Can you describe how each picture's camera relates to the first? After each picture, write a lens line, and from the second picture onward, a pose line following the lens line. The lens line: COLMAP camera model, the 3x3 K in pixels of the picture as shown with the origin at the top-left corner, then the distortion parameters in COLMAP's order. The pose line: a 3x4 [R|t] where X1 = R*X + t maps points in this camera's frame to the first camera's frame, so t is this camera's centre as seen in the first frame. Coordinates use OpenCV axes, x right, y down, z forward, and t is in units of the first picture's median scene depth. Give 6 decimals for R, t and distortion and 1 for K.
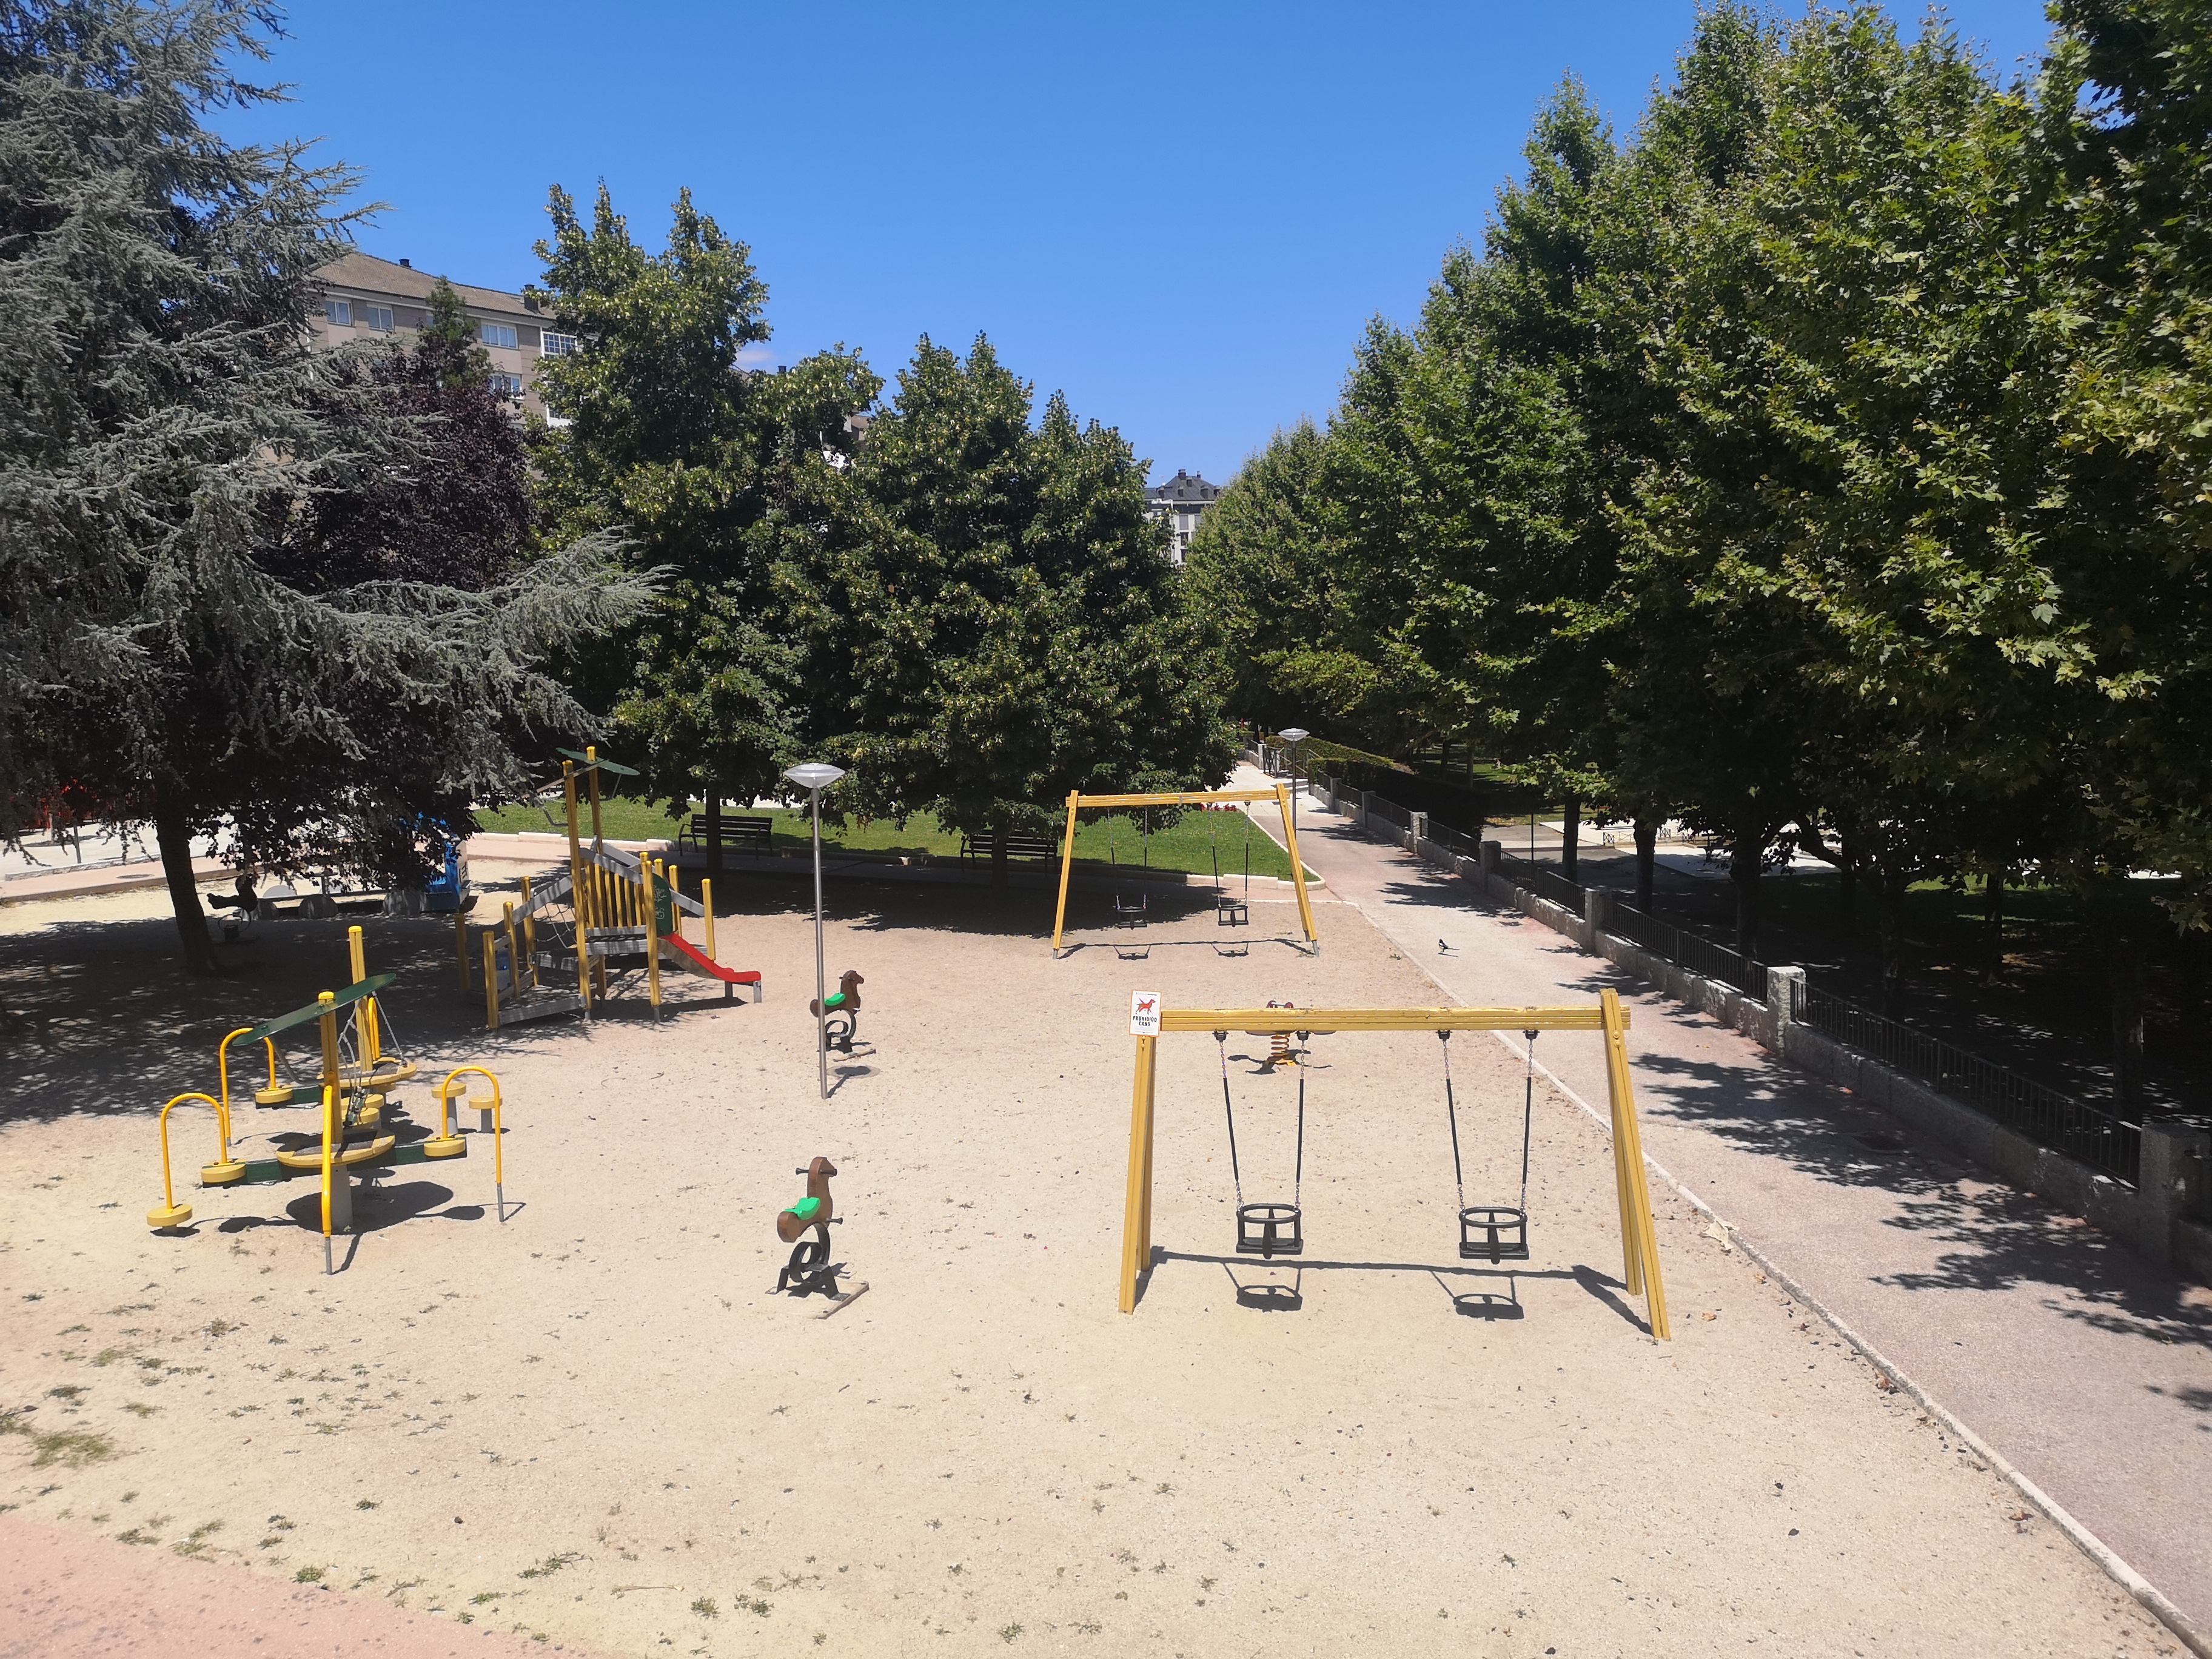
lens RADIAL K [[1736.1, 0, 1106.0], [0, 1736.1, 829.5], [0, 0, 1]] dist [0.065518, -0.125519]
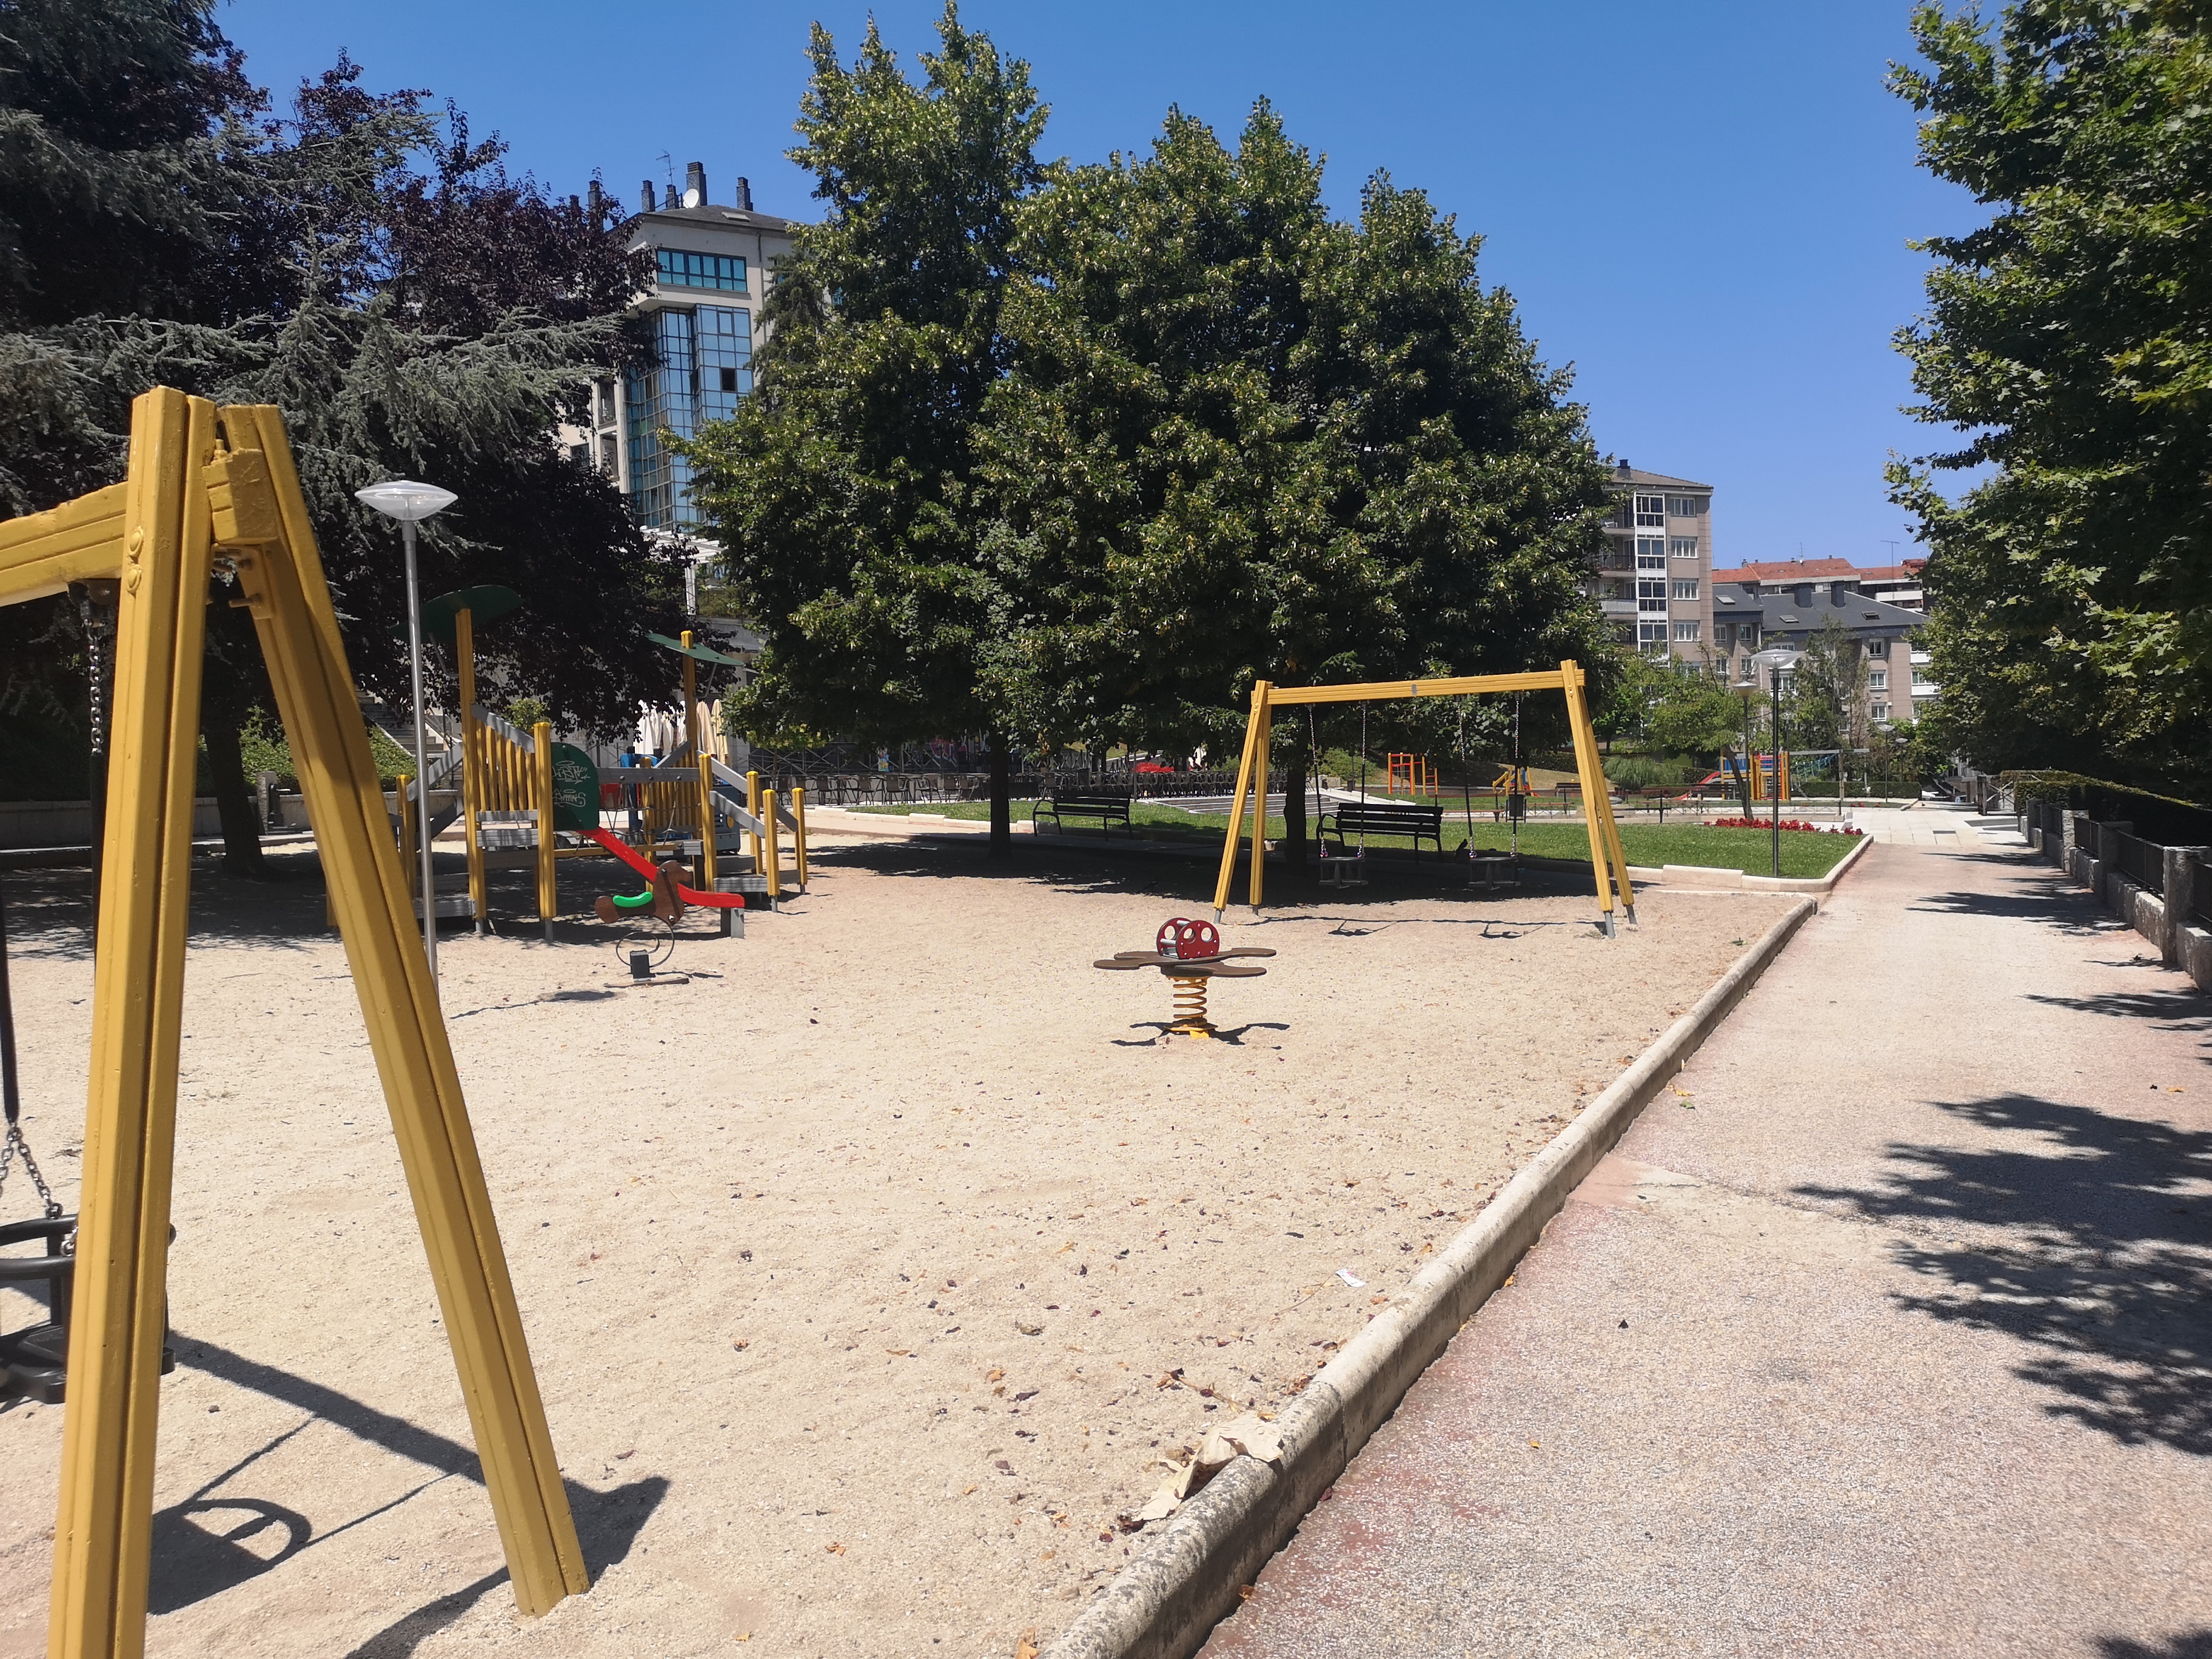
lens RADIAL K [[1710.0, 0, 1106.1], [0, 1710.0, 784.7], [0, 0, 1]] dist [0.065863, 0.000602]
pose [[0.883583, 0.008615, -0.468195, 0.223701], [-0.052524, 0.995345, -0.080809, 0.069845], [0.465319, 0.095992, 0.879923, 0.359437]]
